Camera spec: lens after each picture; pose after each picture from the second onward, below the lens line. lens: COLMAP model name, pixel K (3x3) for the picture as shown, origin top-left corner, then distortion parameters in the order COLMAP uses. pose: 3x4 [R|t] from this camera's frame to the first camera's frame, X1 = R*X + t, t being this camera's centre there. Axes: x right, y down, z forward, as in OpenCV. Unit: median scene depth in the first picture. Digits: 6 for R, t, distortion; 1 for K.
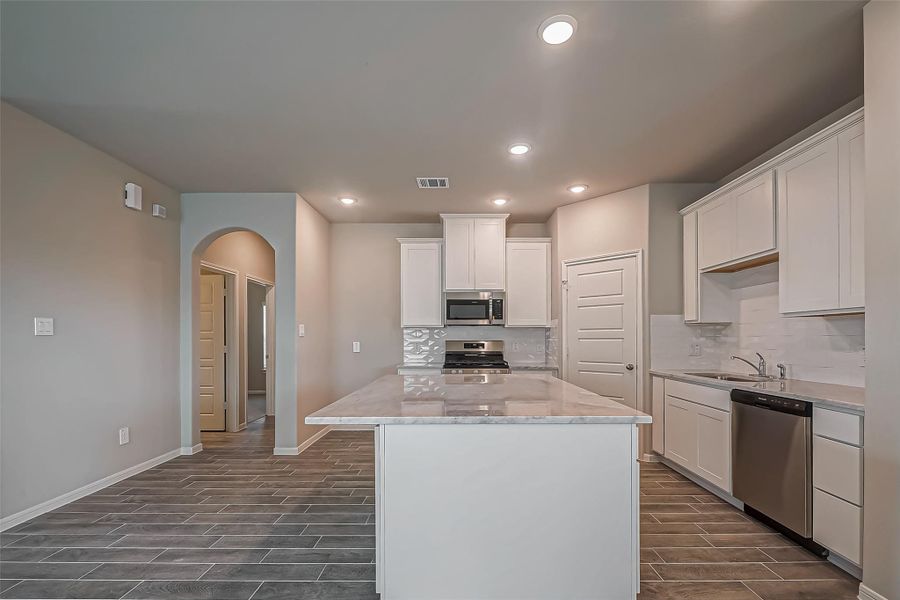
lens RADIAL K [[410.6, 0, 450.1], [0, 410.6, 336.9], [0, 0, 1]] dist [-0.000815, 0.000003]
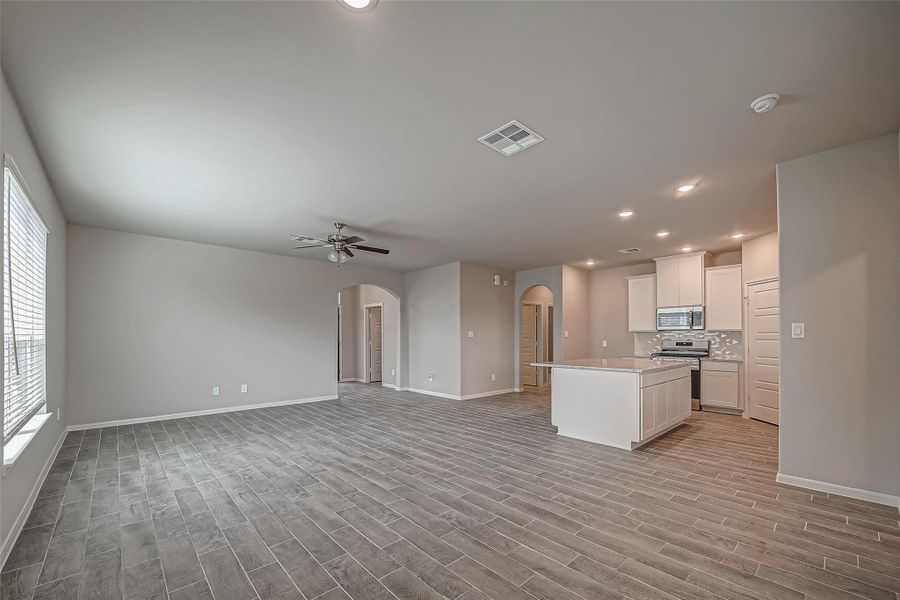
lens RADIAL K [[366.5, 0, 454.0], [0, 366.5, 326.9], [0, 0, 1]] dist [-0.002862, -0.000283]
pose [[0.690436, -0.017361, -0.723185, 0.483882], [0.001715, 0.999748, -0.022363, -0.012725], [0.723392, 0.014200, 0.690292, -0.530066]]
